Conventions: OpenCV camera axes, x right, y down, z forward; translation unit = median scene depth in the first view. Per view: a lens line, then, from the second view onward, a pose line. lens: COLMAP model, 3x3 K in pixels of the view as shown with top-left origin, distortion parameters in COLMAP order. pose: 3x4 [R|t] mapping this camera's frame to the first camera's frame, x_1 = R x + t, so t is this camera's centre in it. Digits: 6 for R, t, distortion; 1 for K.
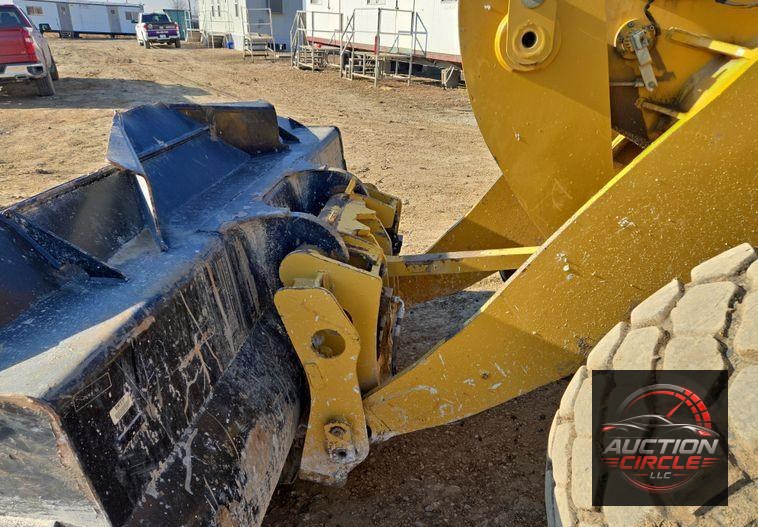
lens RADIAL K [[510.4, 0, 392.1], [0, 510.4, 284.9], [0, 0, 1]] dist [0.073539, -0.059885]
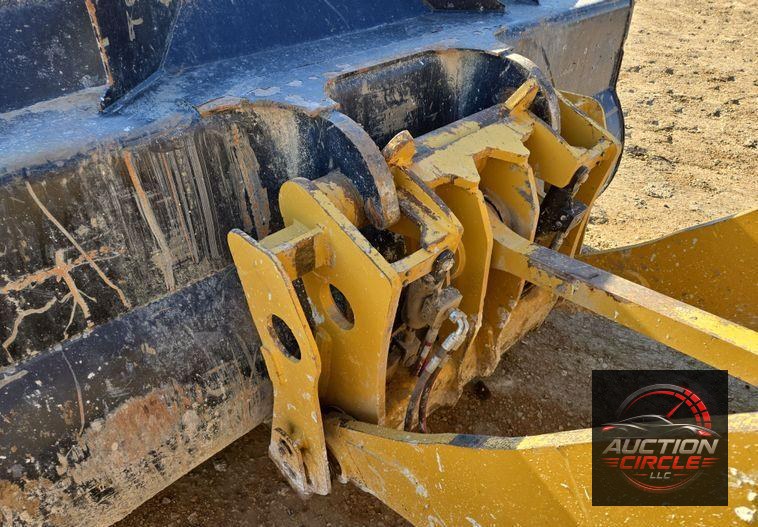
lens RADIAL K [[510.4, 0, 392.1], [0, 510.4, 284.9], [0, 0, 1]] dist [0.073539, -0.059885]
pose [[0.758068, 0.454363, -0.467853, 0.220157], [-0.334637, 0.886731, 0.318947, -0.172597], [0.559777, -0.085223, 0.824249, 0.514795]]
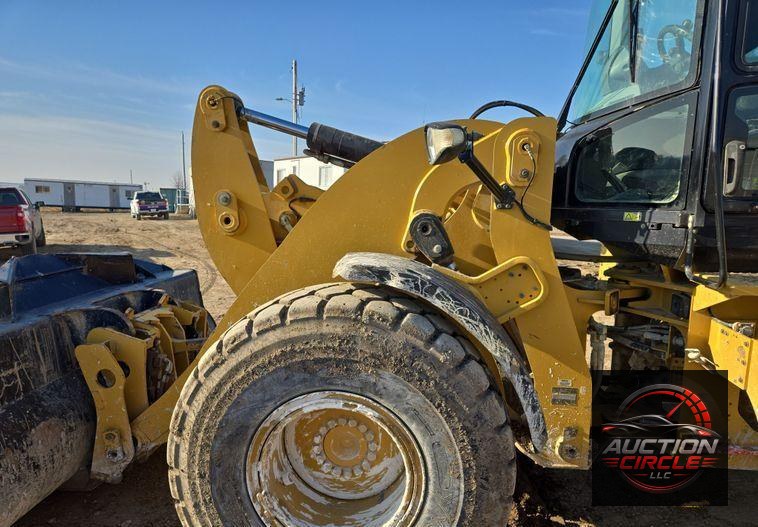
lens RADIAL K [[509.9, 0, 381.9], [0, 509.9, 284.1], [0, 0, 1]] dist [0.081567, -0.062796]
pose [[0.999799, -0.008736, 0.018024, 0.715557], [0.013664, 0.955449, -0.294841, 0.312076], [-0.014645, 0.295028, 0.955376, -0.725678]]
